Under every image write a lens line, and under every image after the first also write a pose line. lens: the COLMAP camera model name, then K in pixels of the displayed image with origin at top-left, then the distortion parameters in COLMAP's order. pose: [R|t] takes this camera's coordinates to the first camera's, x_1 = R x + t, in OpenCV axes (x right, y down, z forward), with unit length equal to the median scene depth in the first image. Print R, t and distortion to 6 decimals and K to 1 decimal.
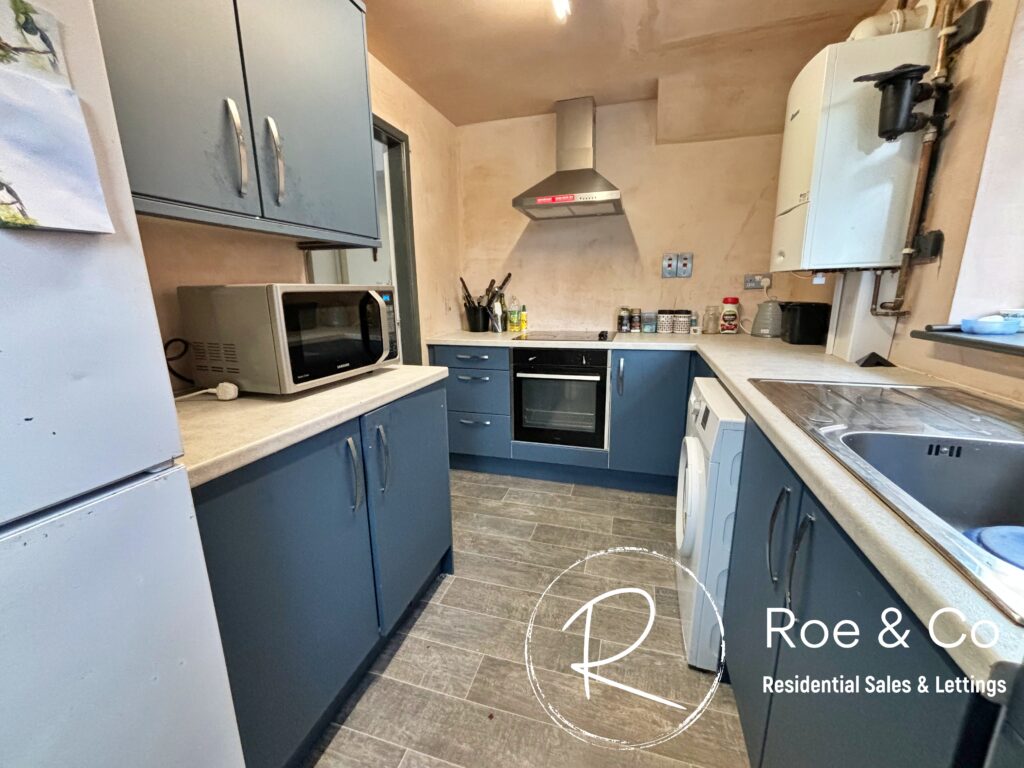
lens RADIAL K [[412.0, 0, 510.8], [0, 412.0, 384.1], [0, 0, 1]] dist [-0.003479, 0.001440]
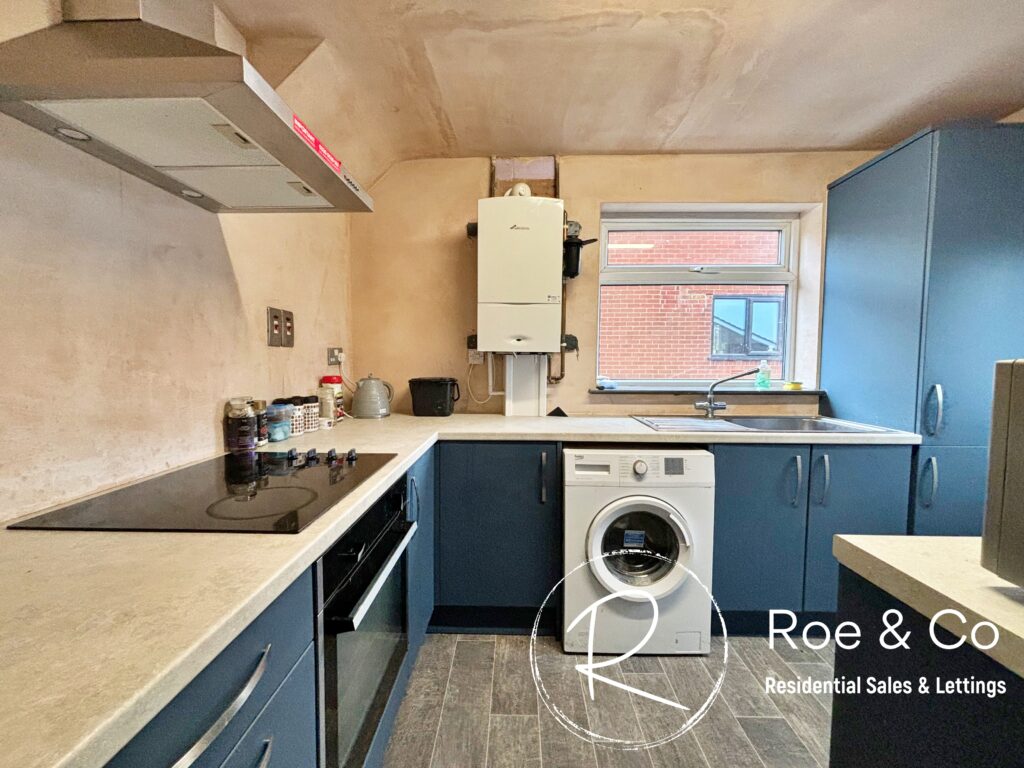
lens RADIAL K [[412.0, 0, 506.8], [0, 412.0, 385.9], [0, 0, 1]] dist [-0.003479, 0.001440]
pose [[-0.263699, -0.041809, 0.963698, -0.286931], [0.211710, 0.972192, 0.100108, -0.188369], [-0.941085, 0.230423, -0.247515, 0.832536]]
